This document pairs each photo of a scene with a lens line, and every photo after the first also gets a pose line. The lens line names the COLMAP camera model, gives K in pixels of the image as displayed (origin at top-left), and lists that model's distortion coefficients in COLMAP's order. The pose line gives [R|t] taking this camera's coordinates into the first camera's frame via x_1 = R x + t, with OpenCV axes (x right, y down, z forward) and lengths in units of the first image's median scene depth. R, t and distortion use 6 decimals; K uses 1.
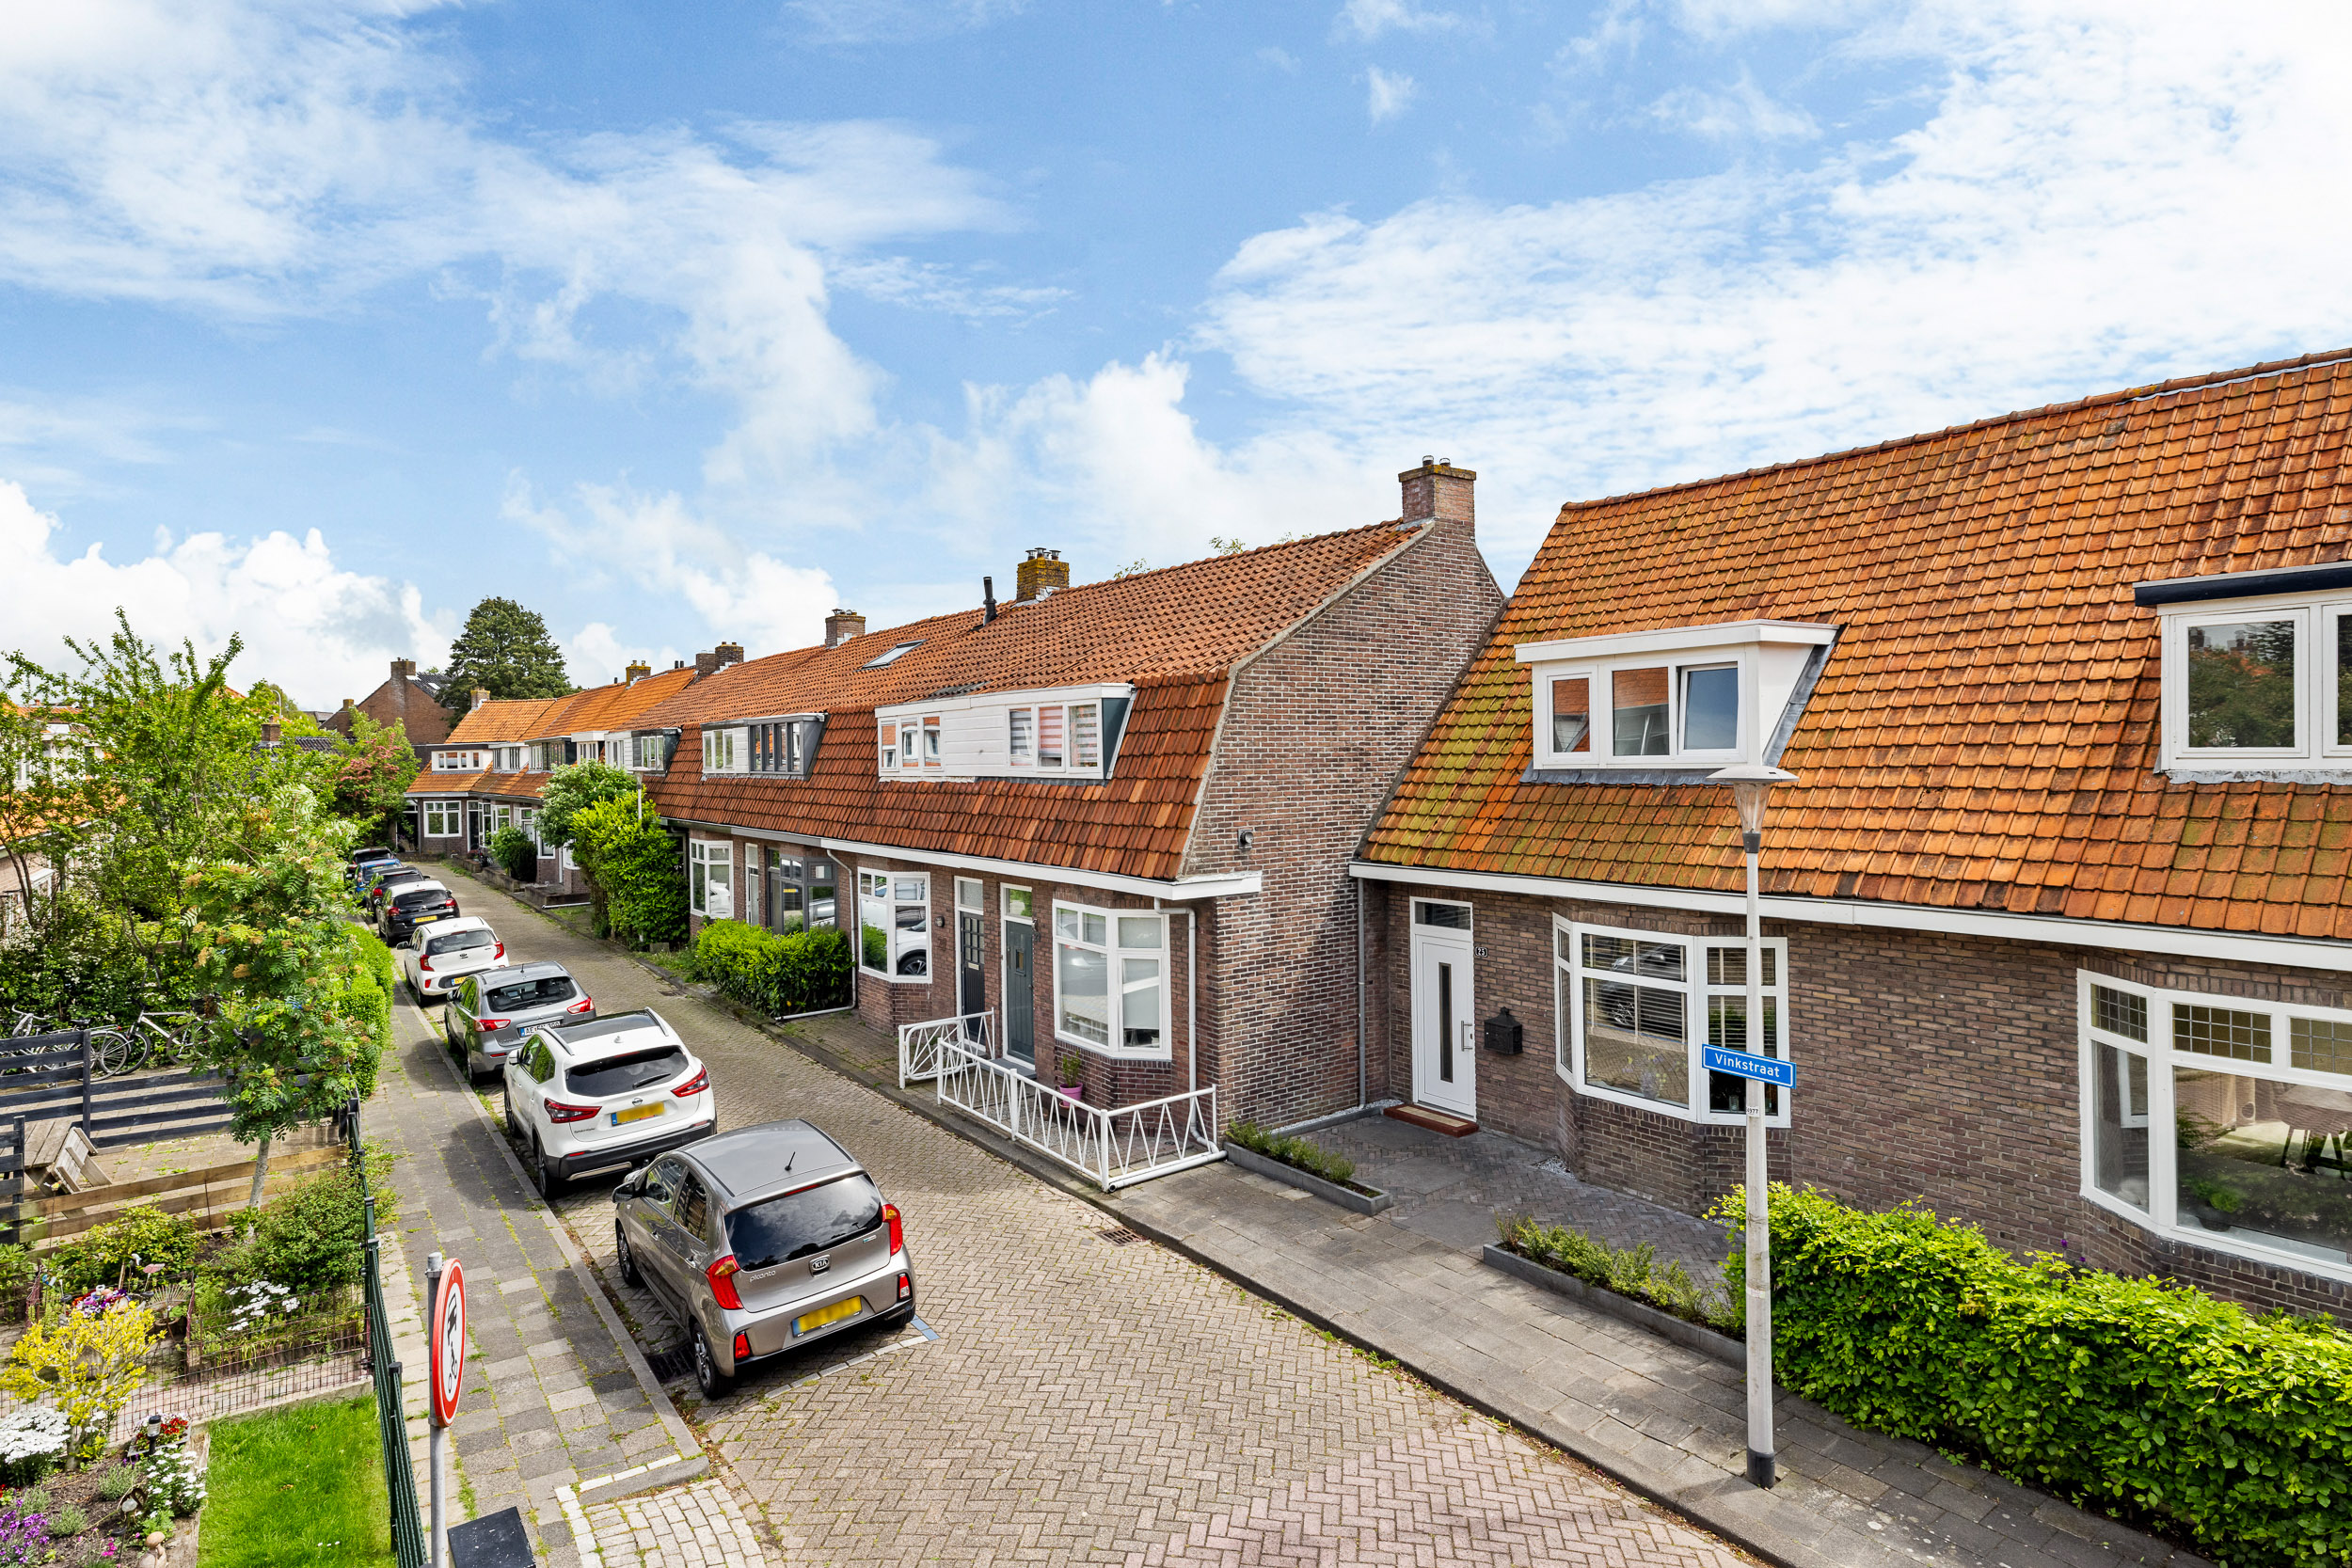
lens RADIAL K [[1243.9, 0, 1162.9], [0, 1243.9, 756.5], [0, 0, 1]] dist [0.001504, -0.000418]
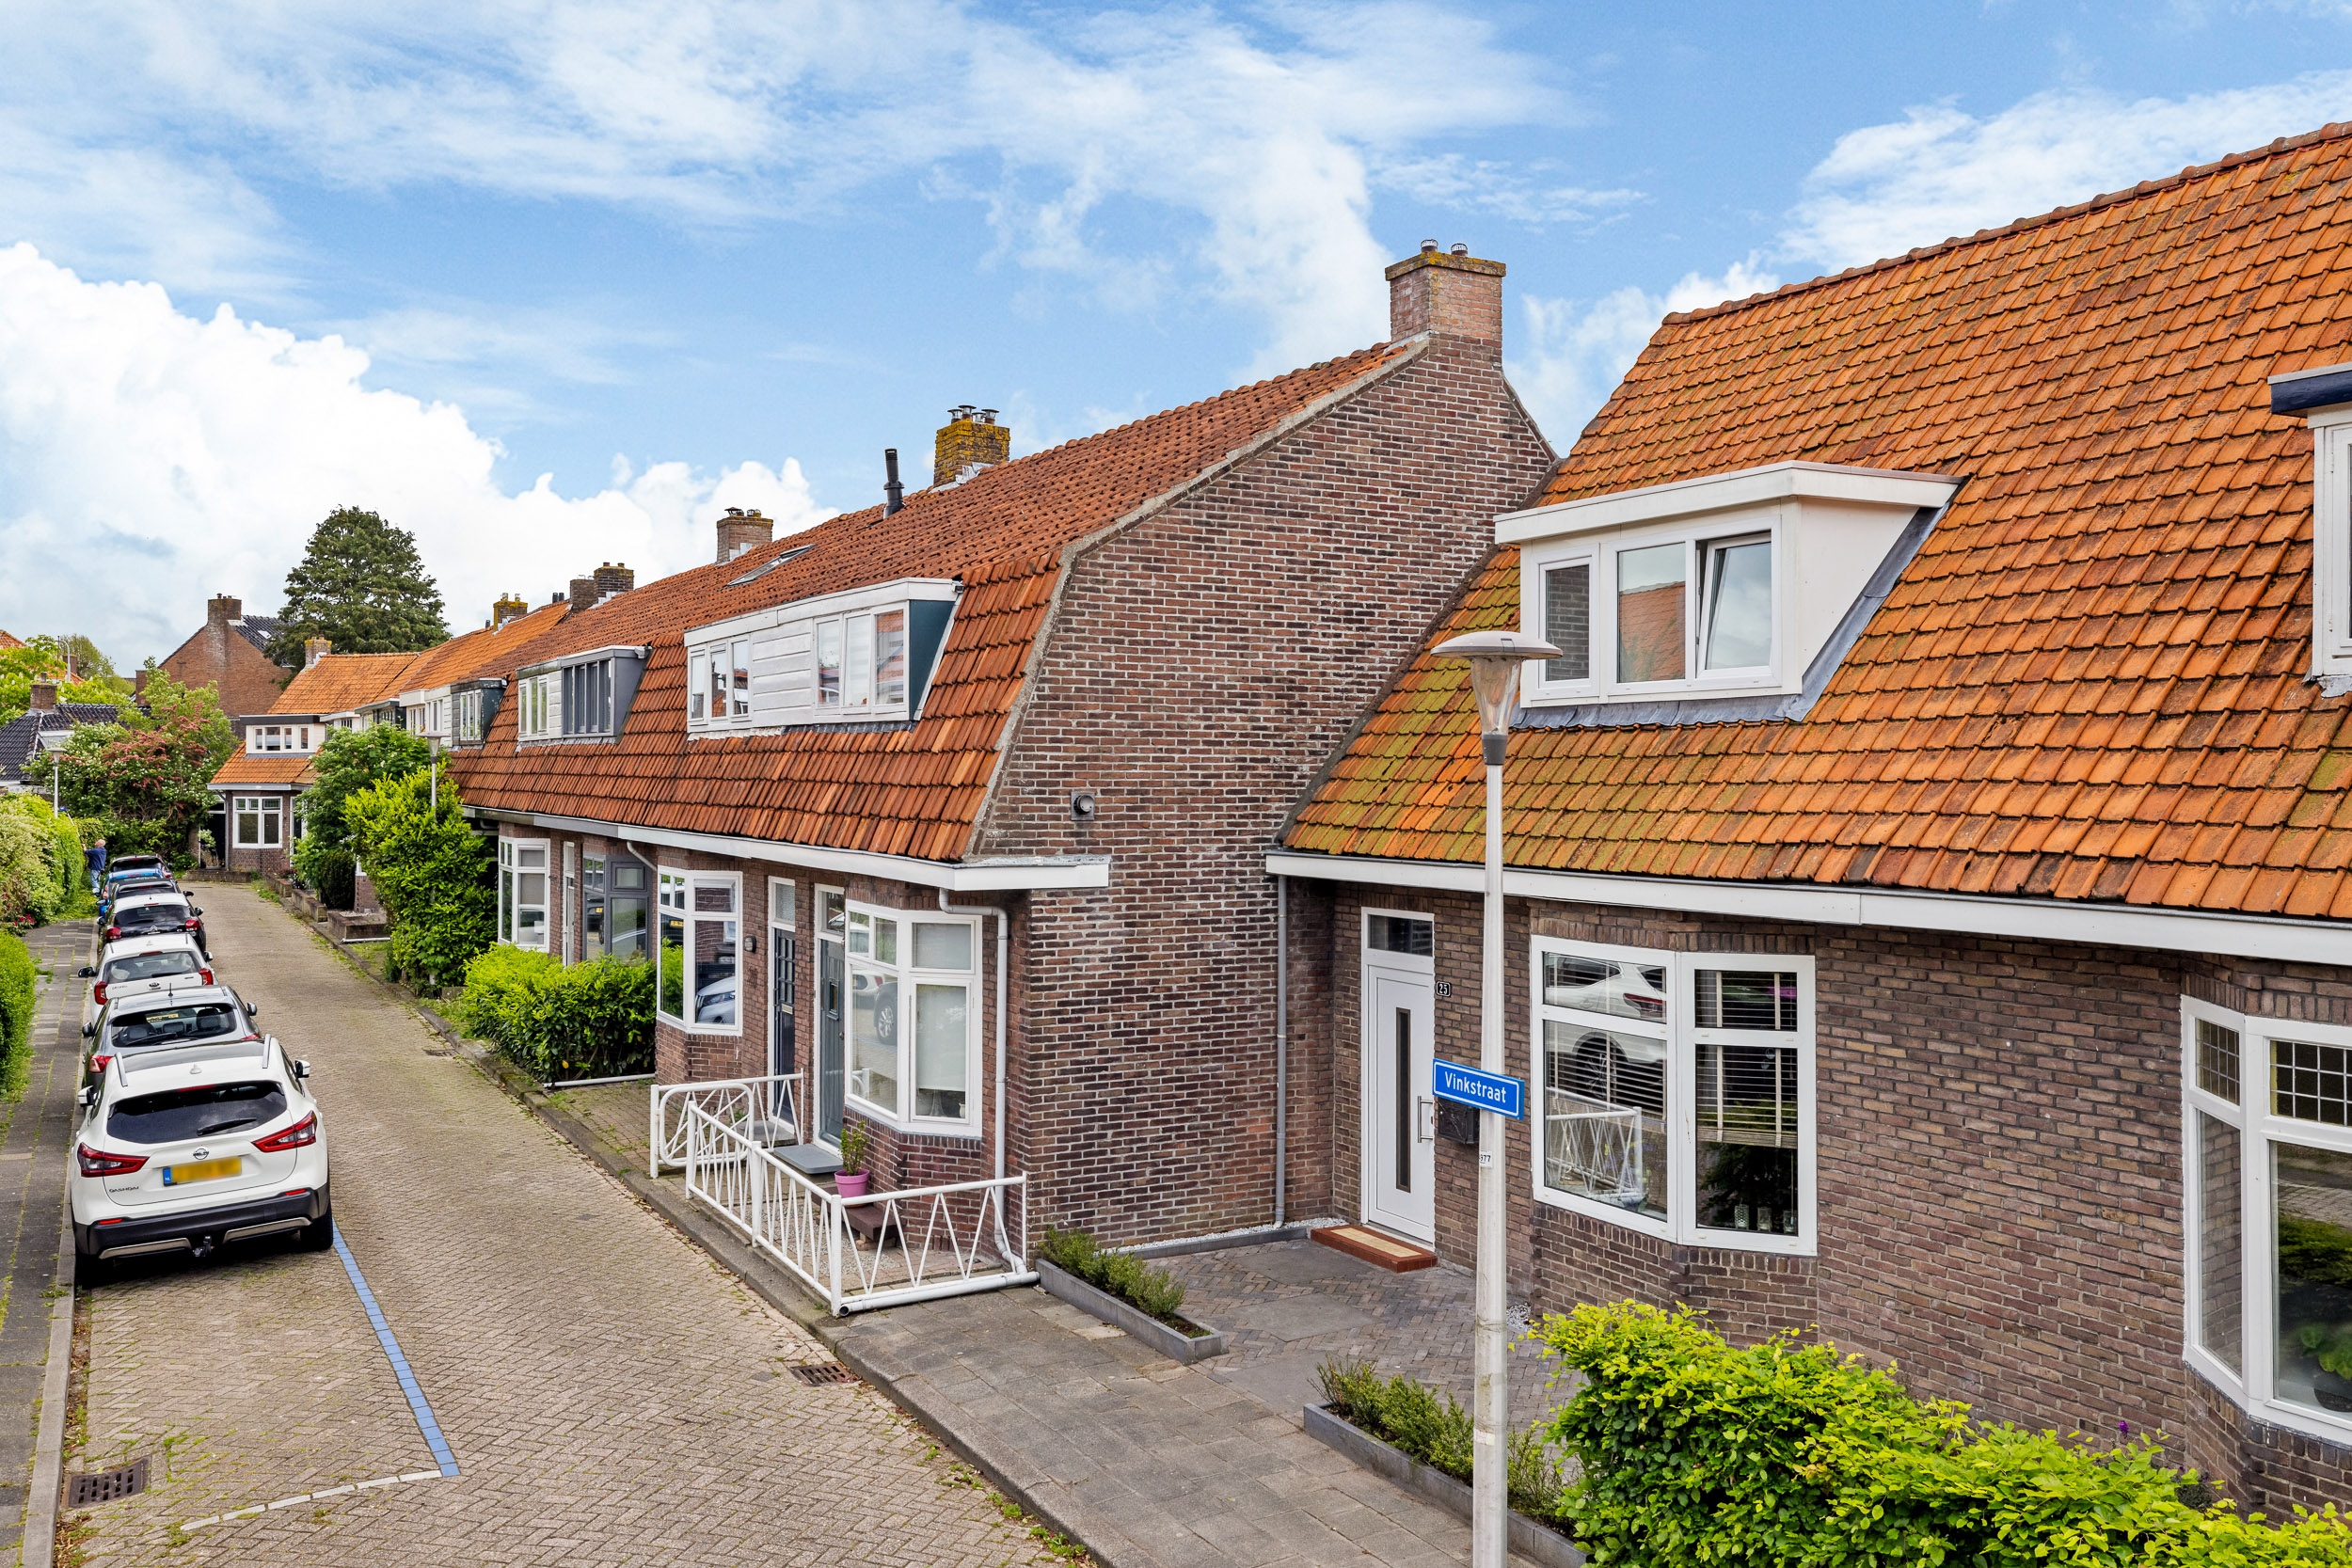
lens RADIAL K [[1916.5, 0, 1153.4], [0, 1916.5, 742.7], [0, 0, 1]] dist [0.005853, -0.005350]
pose [[0.991884, 0.017711, -0.125909, 0.248885], [-0.019586, 0.999715, -0.013668, 0.048864], [0.125631, 0.016023, 0.991948, -0.016773]]
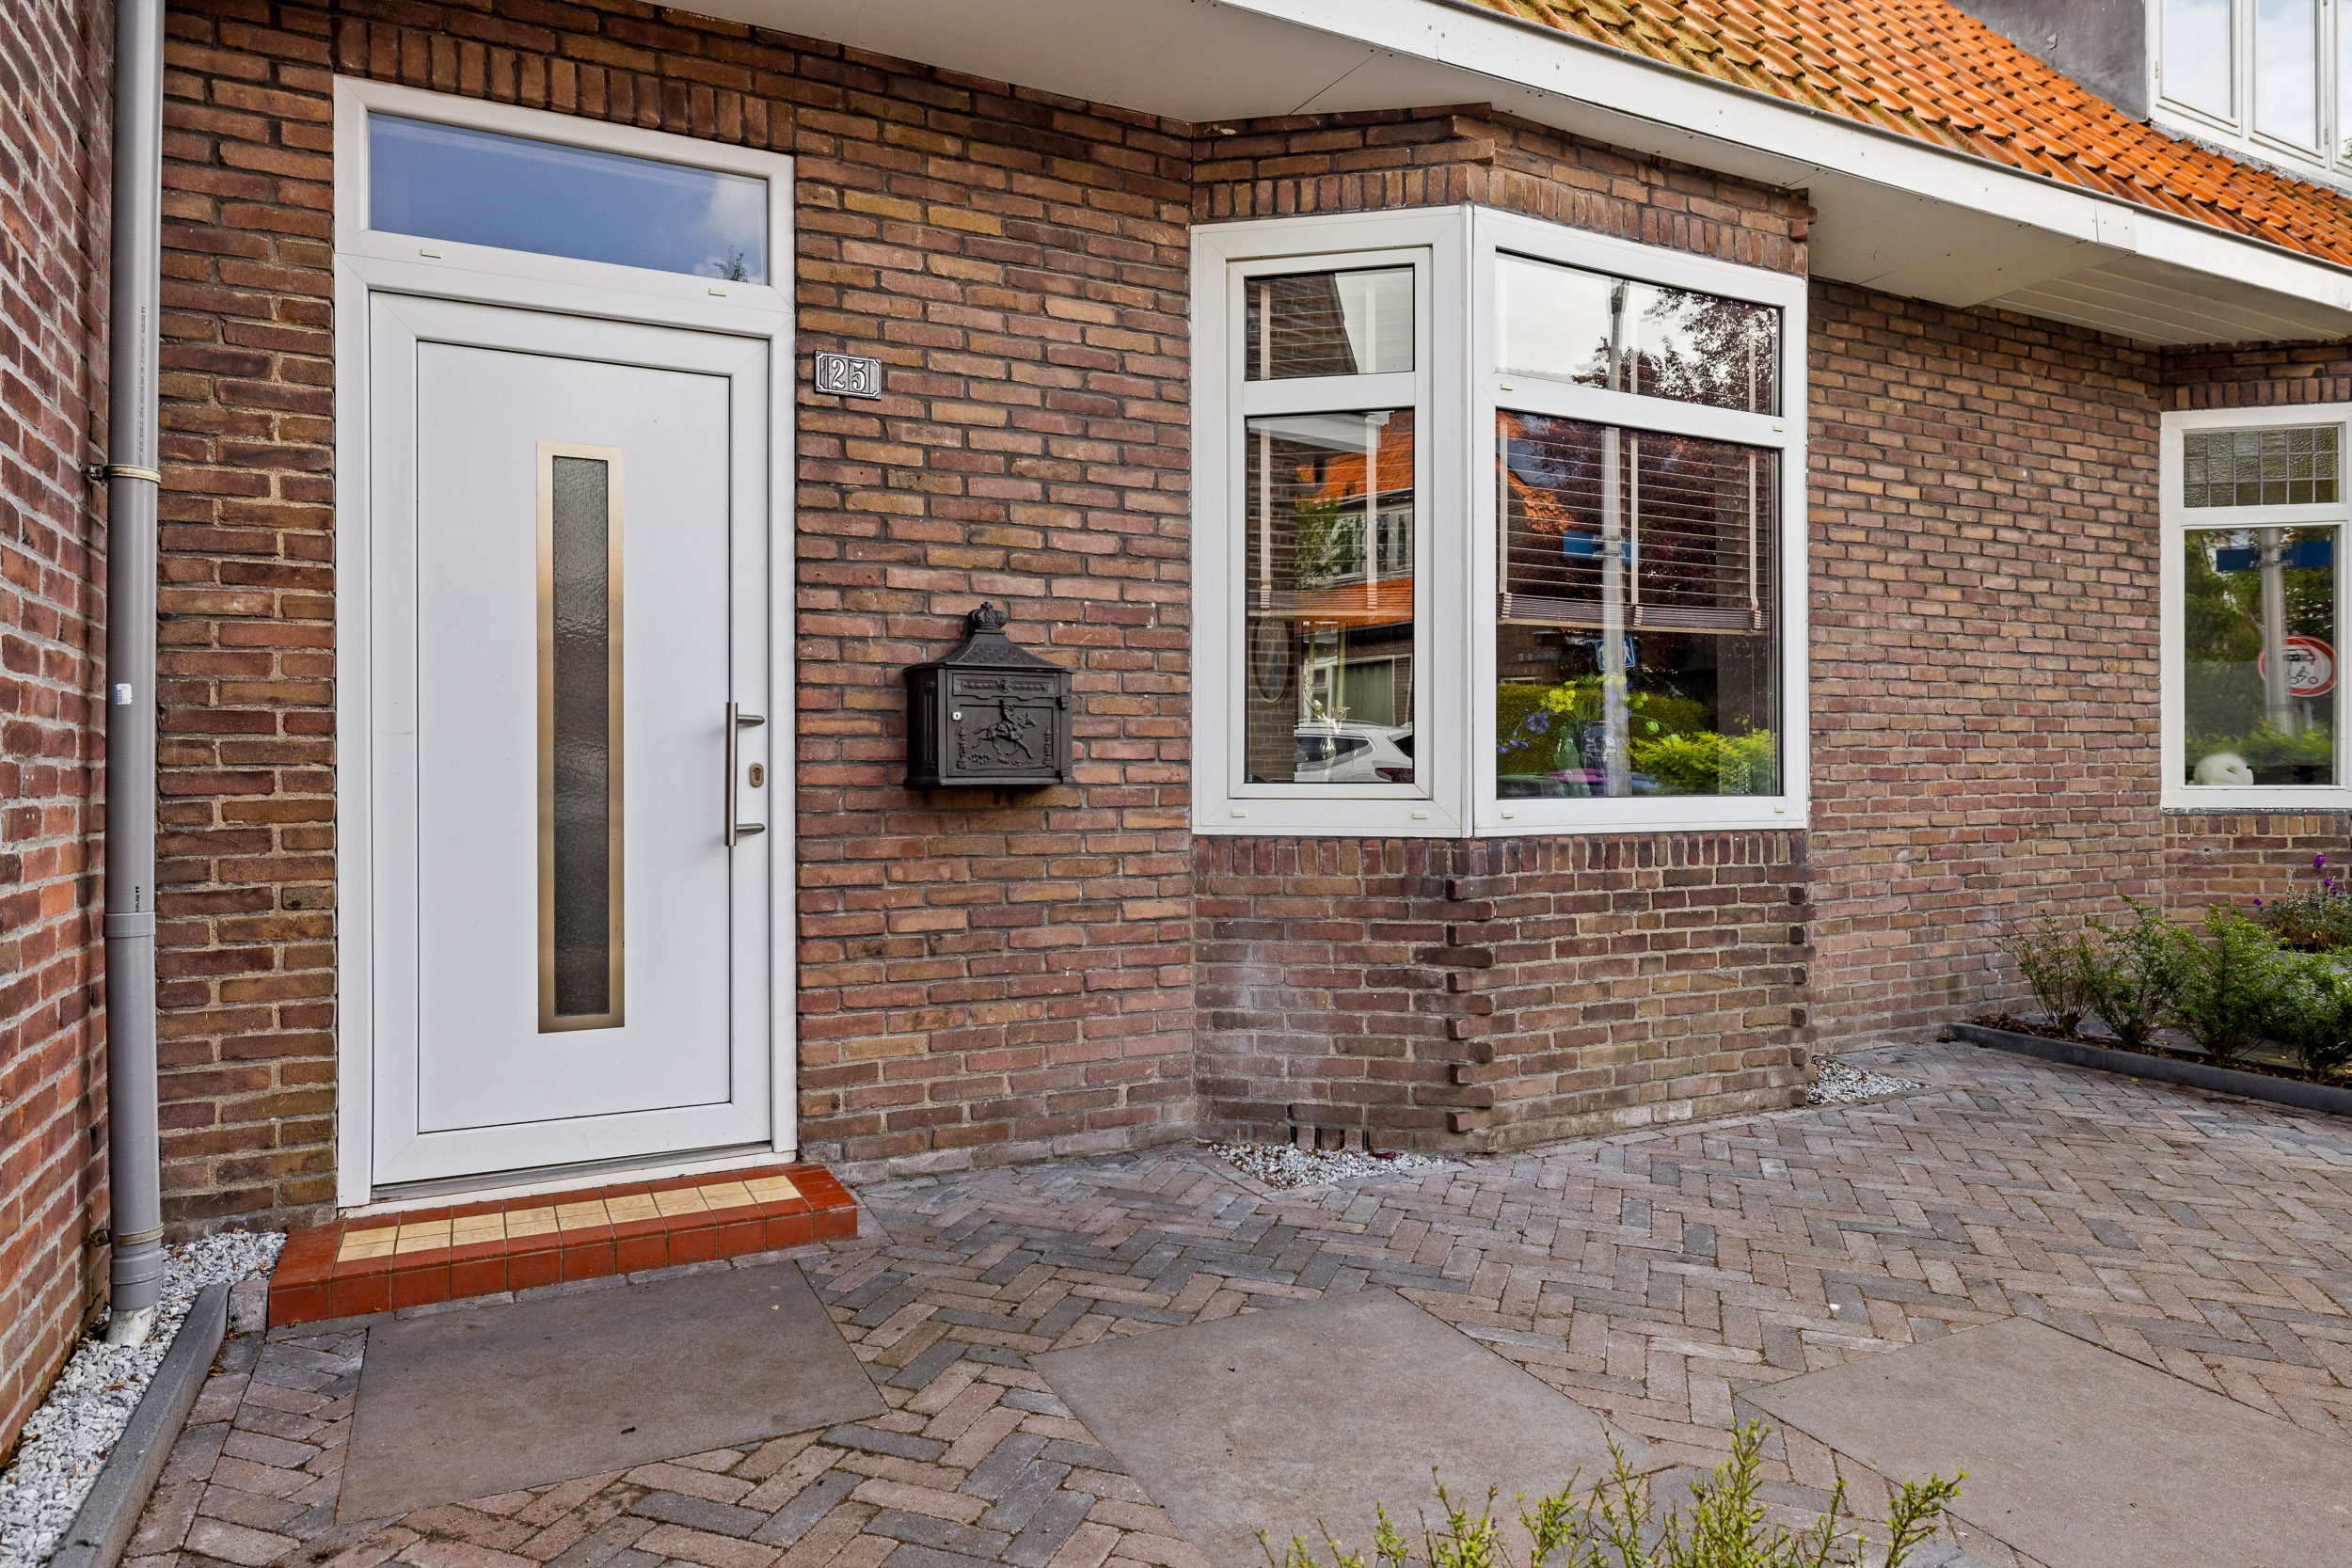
lens RADIAL K [[1389.0, 0, 1179.9], [0, 1389.0, 779.0], [0, 0, 1]] dist [-0.006758, 0.004346]
pose [[0.164094, 0.015907, 0.986316, 0.023330], [0.004242, 0.999849, -0.016831, 0.253696], [-0.986436, 0.006946, 0.164002, 0.978149]]
